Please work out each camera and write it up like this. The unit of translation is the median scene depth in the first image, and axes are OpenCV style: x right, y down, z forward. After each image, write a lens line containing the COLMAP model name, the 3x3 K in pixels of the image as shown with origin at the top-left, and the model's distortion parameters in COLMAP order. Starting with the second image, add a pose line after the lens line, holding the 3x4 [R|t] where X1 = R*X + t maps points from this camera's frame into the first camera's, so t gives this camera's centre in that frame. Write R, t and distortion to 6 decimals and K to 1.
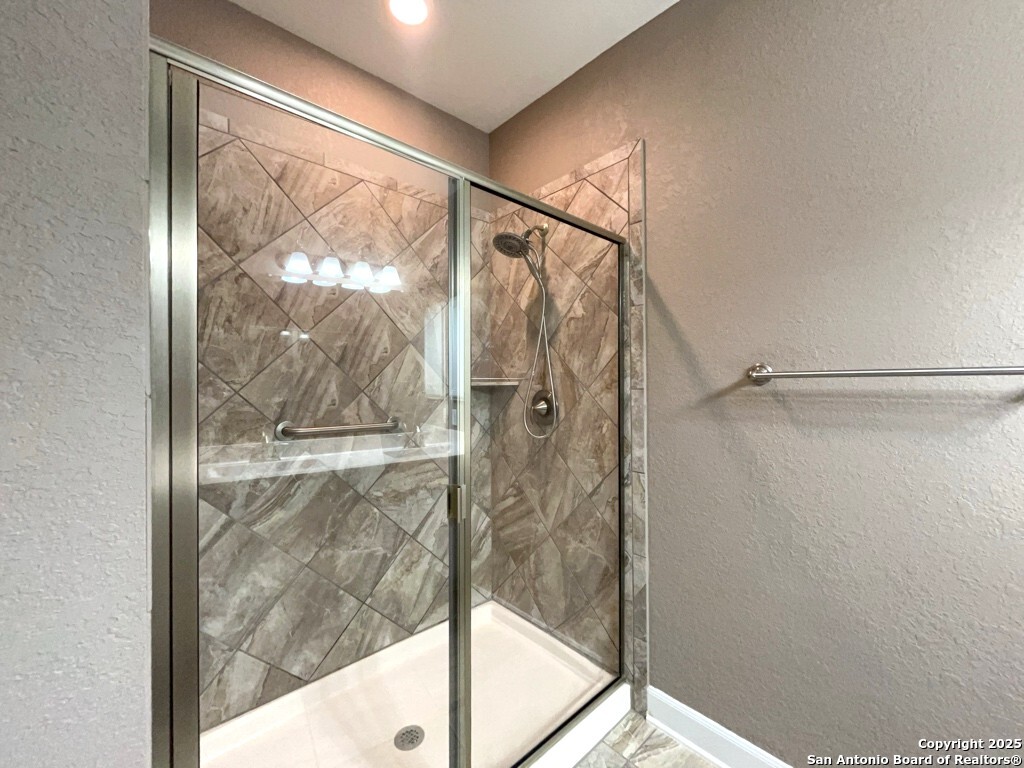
lens RADIAL K [[412.4, 0, 515.0], [0, 412.4, 385.9], [0, 0, 1]] dist [-0.001247, -0.000459]
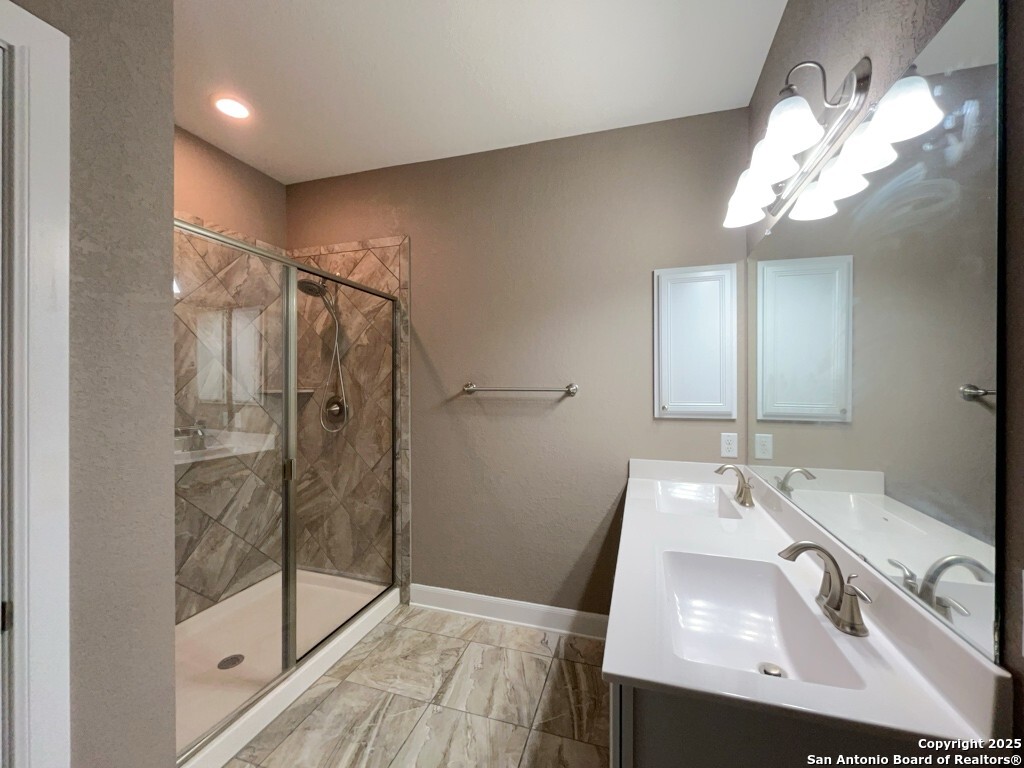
lens RADIAL K [[412.4, 0, 513.6], [0, 412.4, 385.6], [0, 0, 1]] dist [-0.001247, -0.000459]
pose [[0.862910, 0.003151, 0.505347, -0.119296], [-0.004753, 0.999987, 0.001882, -0.032466], [-0.505335, -0.004026, 0.862914, -0.486392]]
